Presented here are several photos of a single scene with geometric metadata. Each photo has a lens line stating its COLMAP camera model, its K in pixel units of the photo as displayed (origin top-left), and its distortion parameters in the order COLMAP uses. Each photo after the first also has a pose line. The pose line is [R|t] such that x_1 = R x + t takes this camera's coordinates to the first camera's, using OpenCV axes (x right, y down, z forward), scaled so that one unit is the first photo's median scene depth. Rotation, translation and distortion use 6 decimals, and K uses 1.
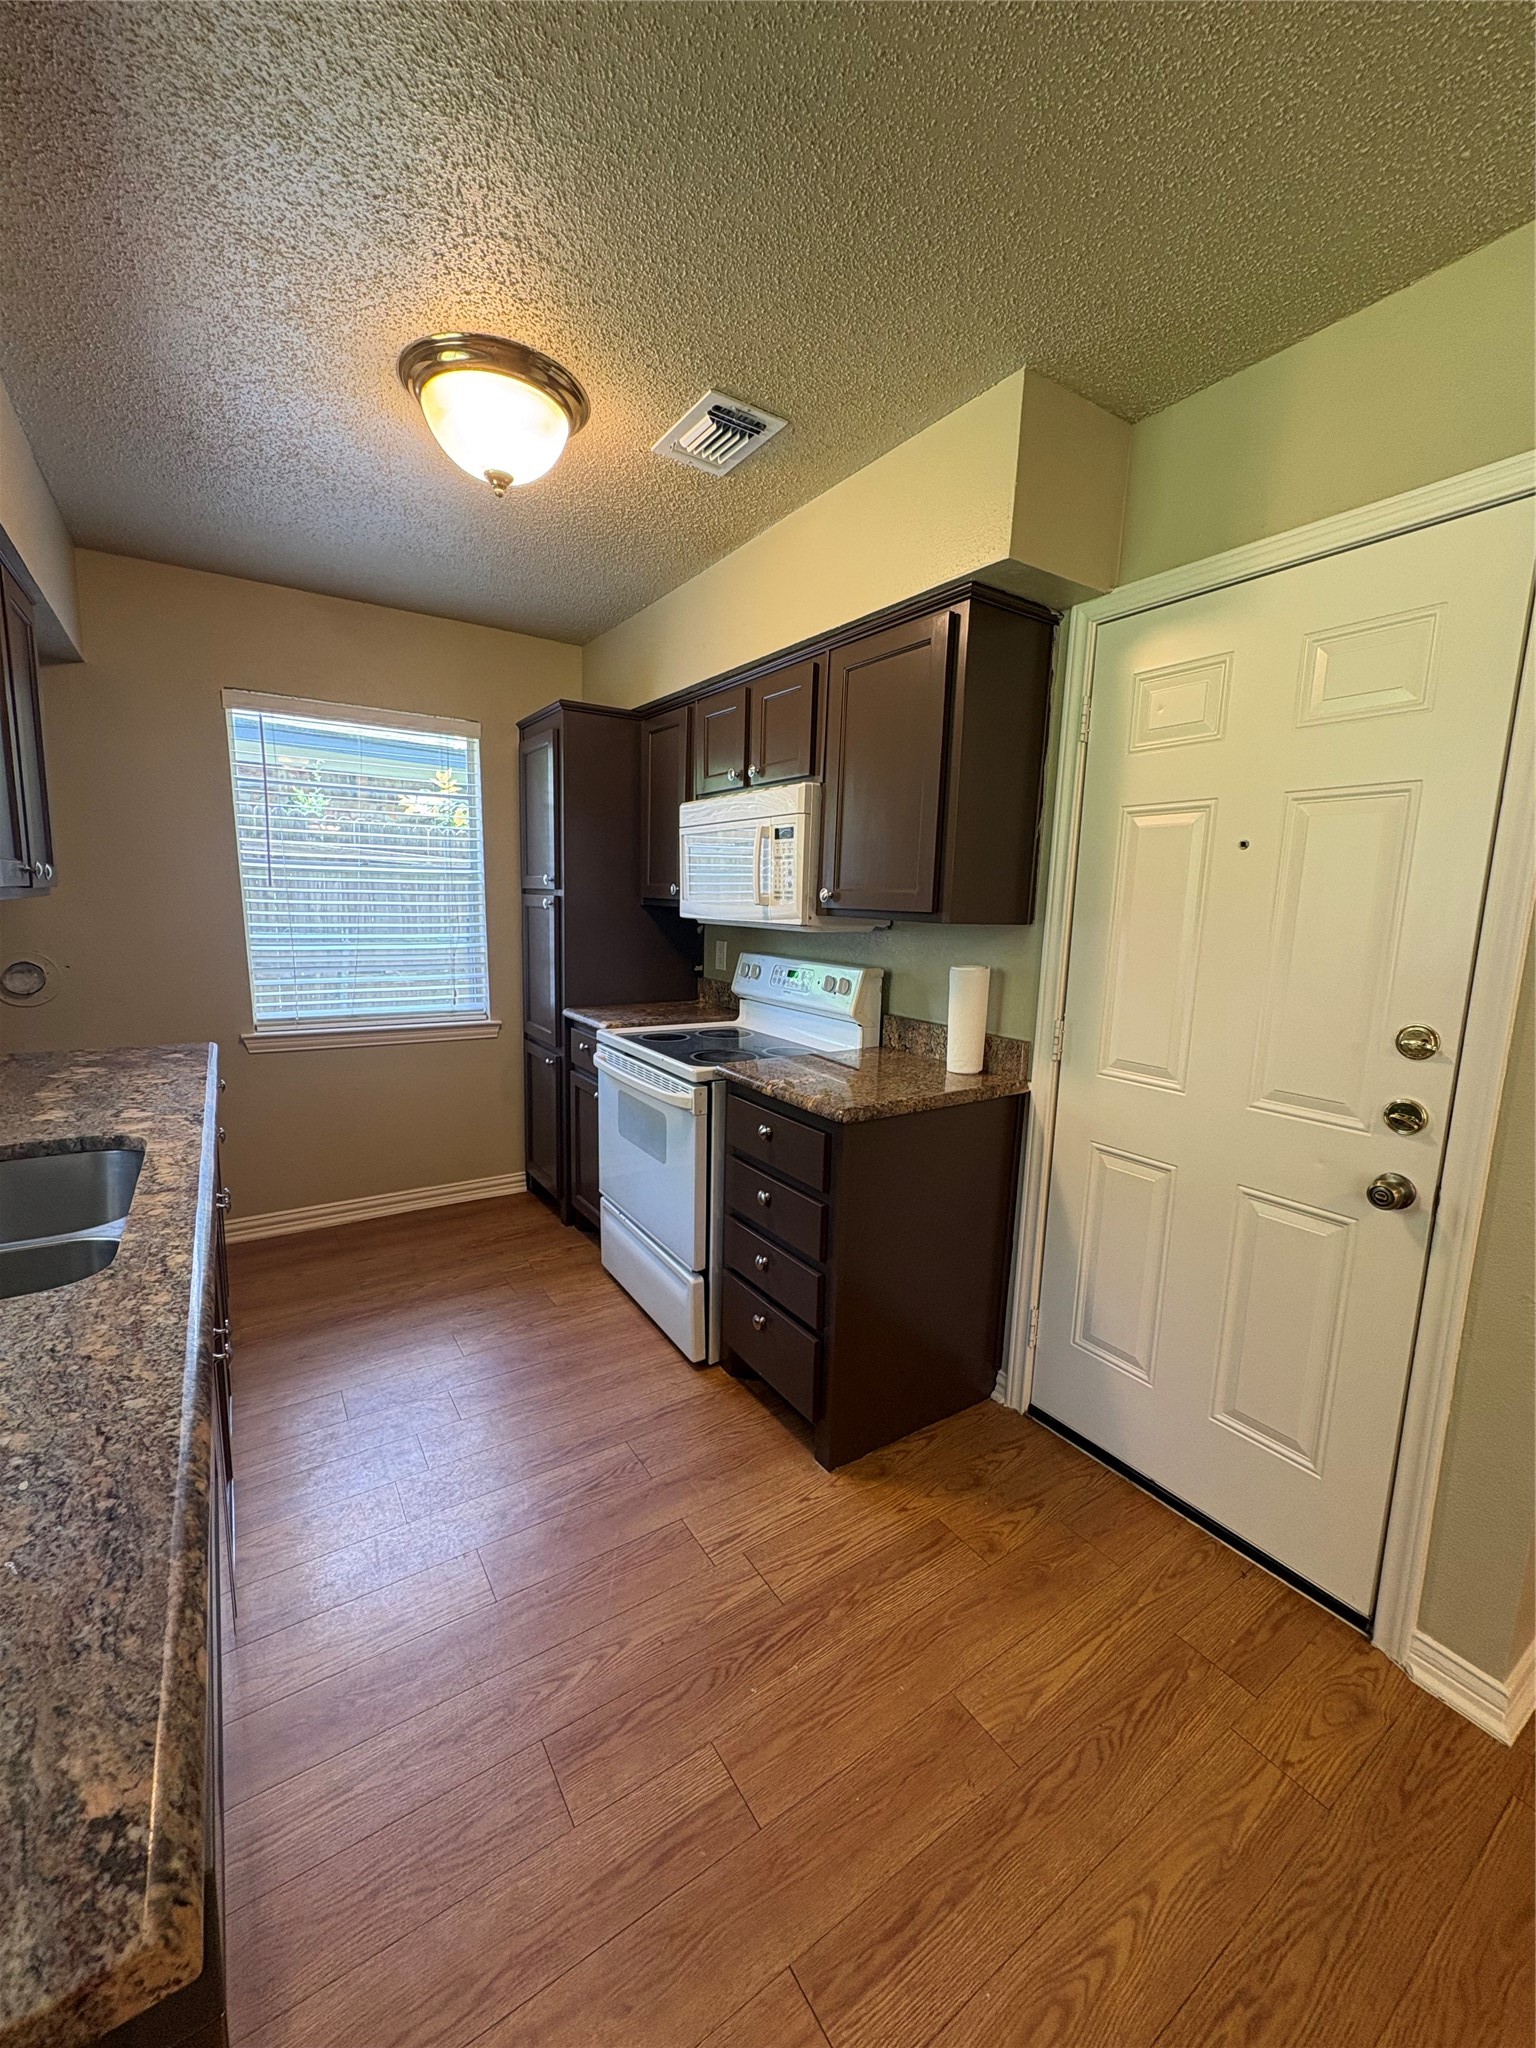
lens RADIAL K [[815.2, 0, 769.7], [0, 815.2, 1022.9], [0, 0, 1]] dist [0.002198, 0.000468]
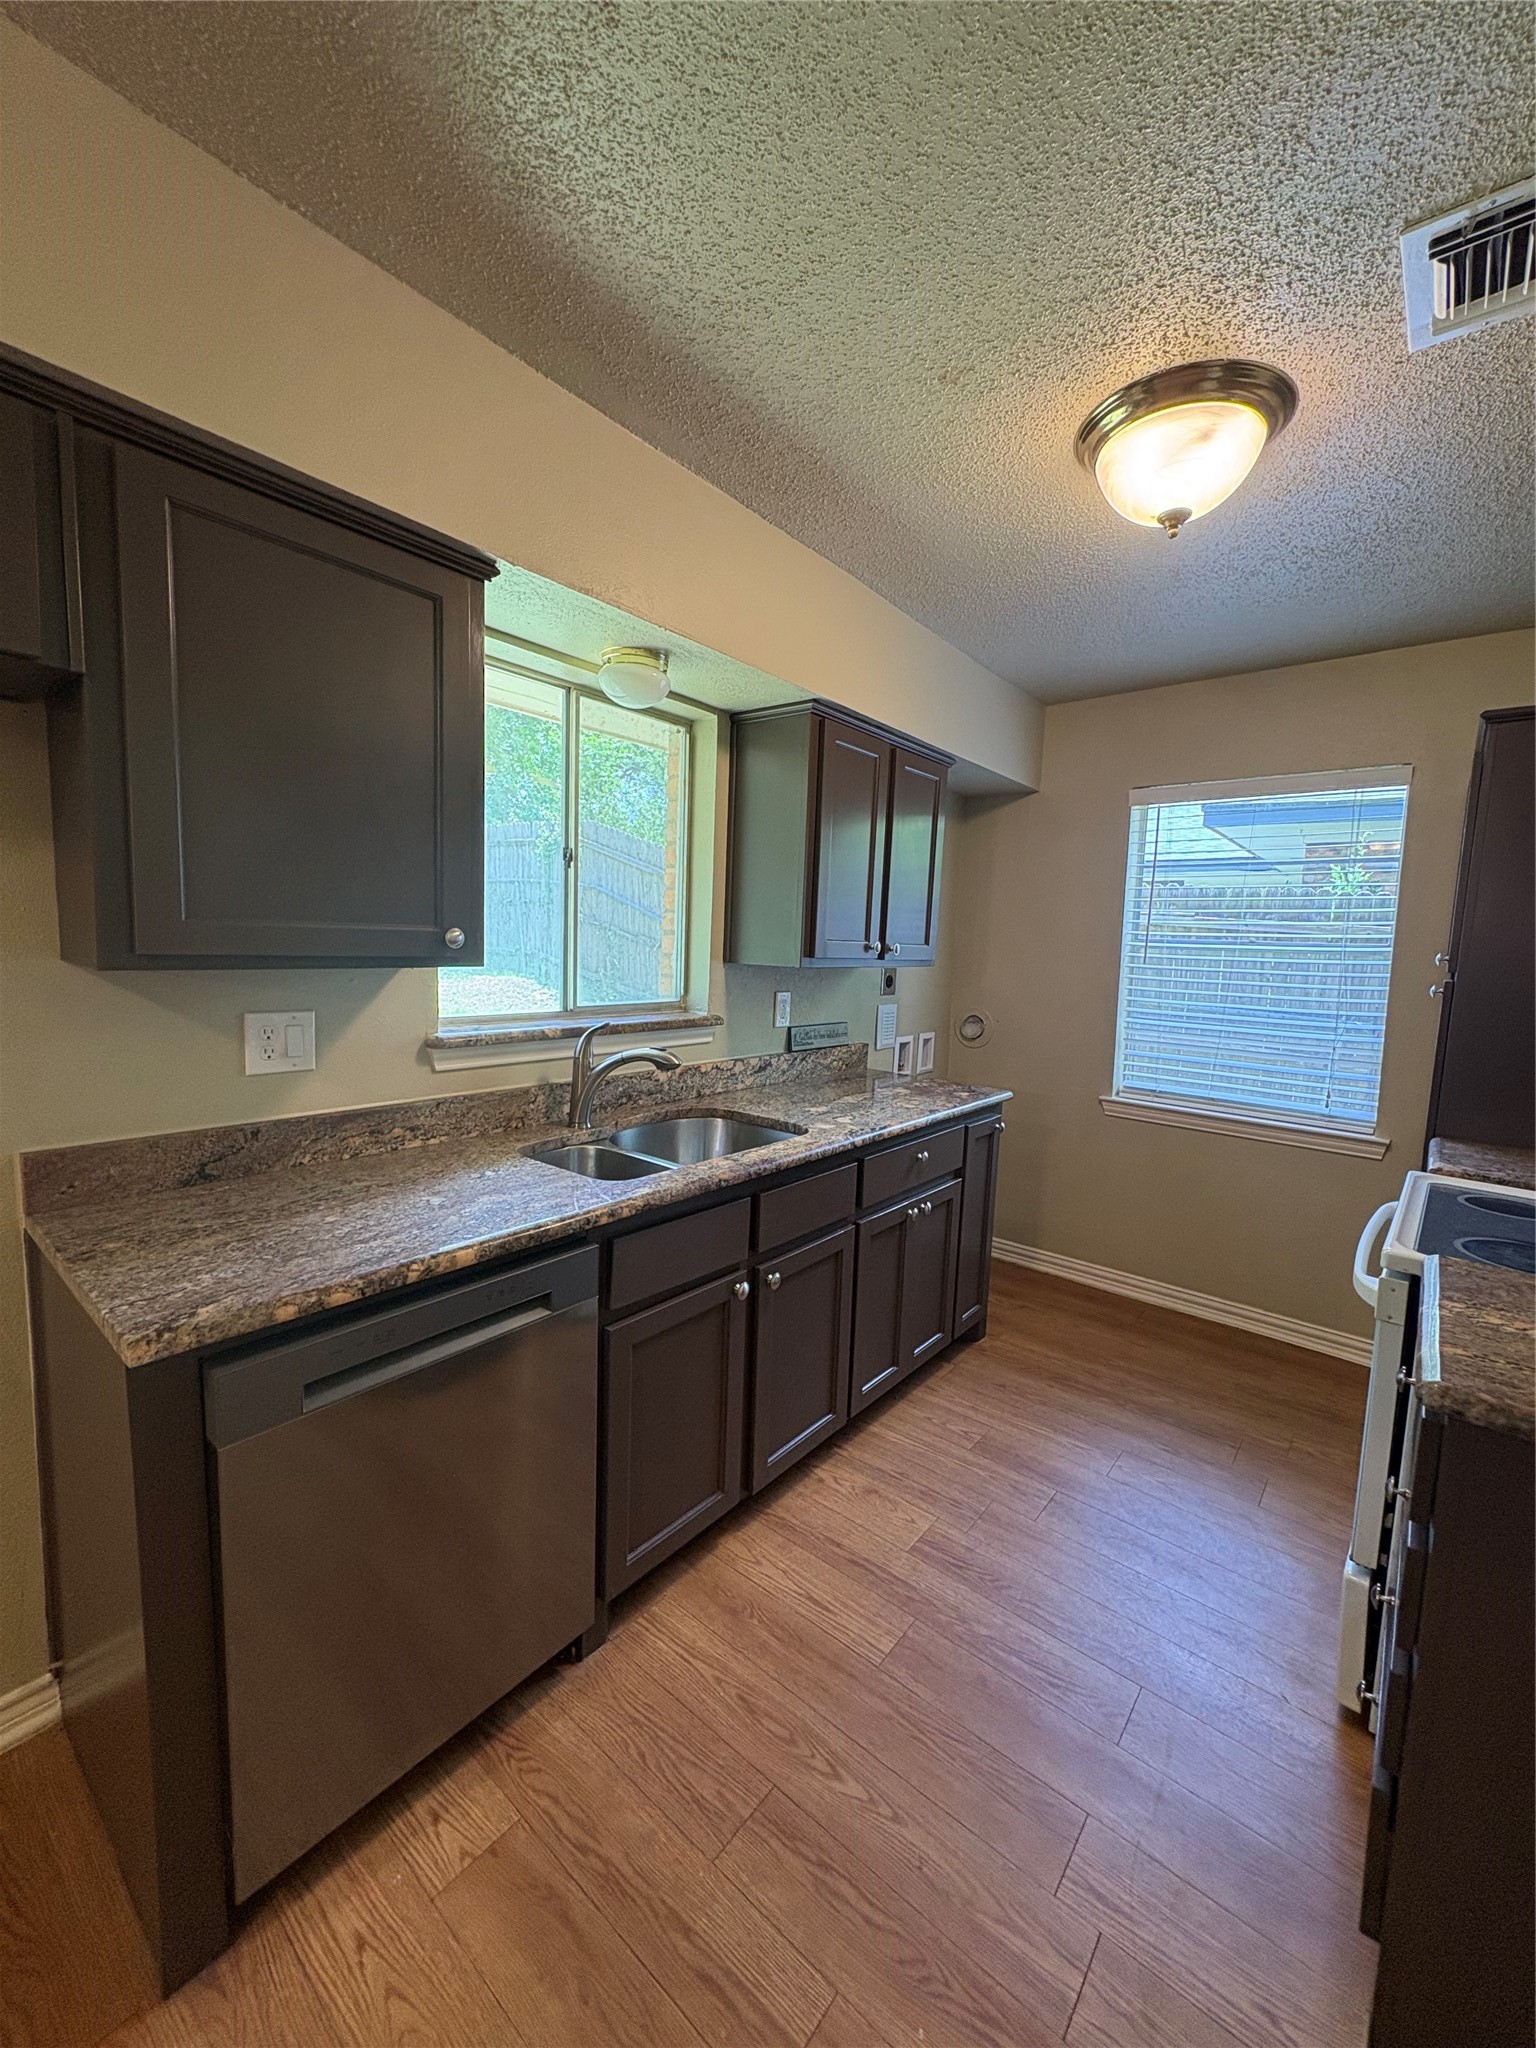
lens RADIAL K [[815.2, 0, 768.9], [0, 815.2, 1022.0], [0, 0, 1]] dist [0.002198, 0.000468]
pose [[0.291085, 0.079046, -0.953426, 0.345688], [-0.174921, 0.984179, 0.028191, -0.047820], [0.940570, 0.158568, 0.300307, 0.303055]]
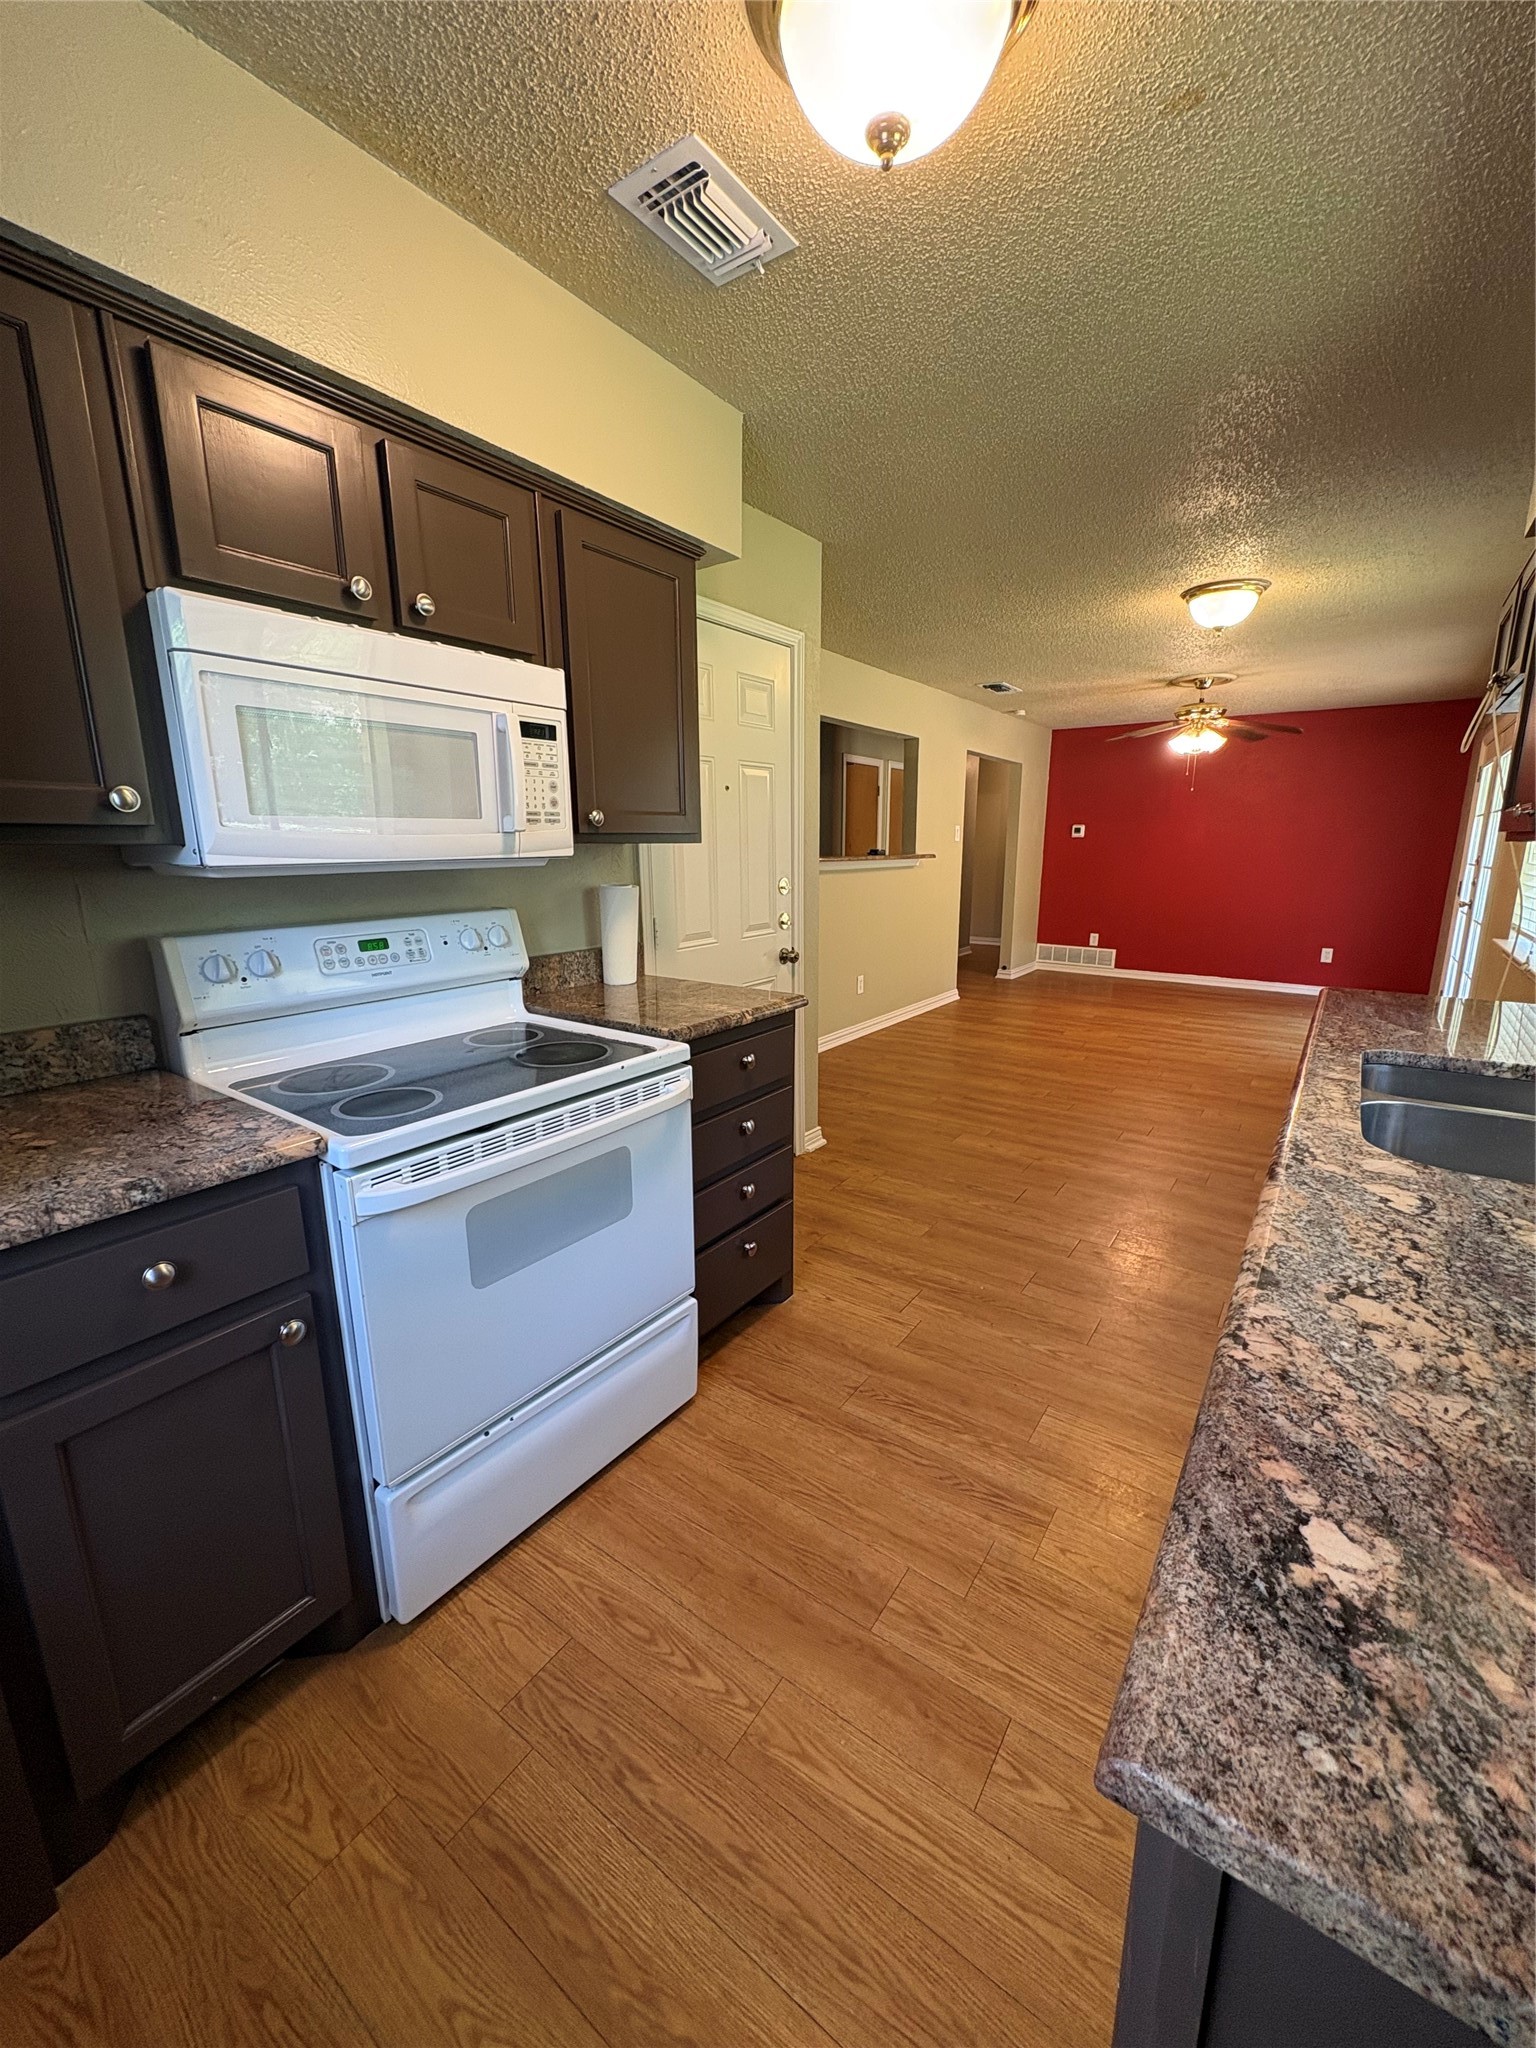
lens RADIAL K [[815.2, 0, 772.0], [0, 815.2, 1018.5], [0, 0, 1]] dist [0.002198, 0.000468]
pose [[-0.362010, -0.227287, 0.904040, -0.783357], [0.133934, 0.947075, 0.291738, -0.175374], [-0.922502, 0.226694, -0.312410, 1.101831]]
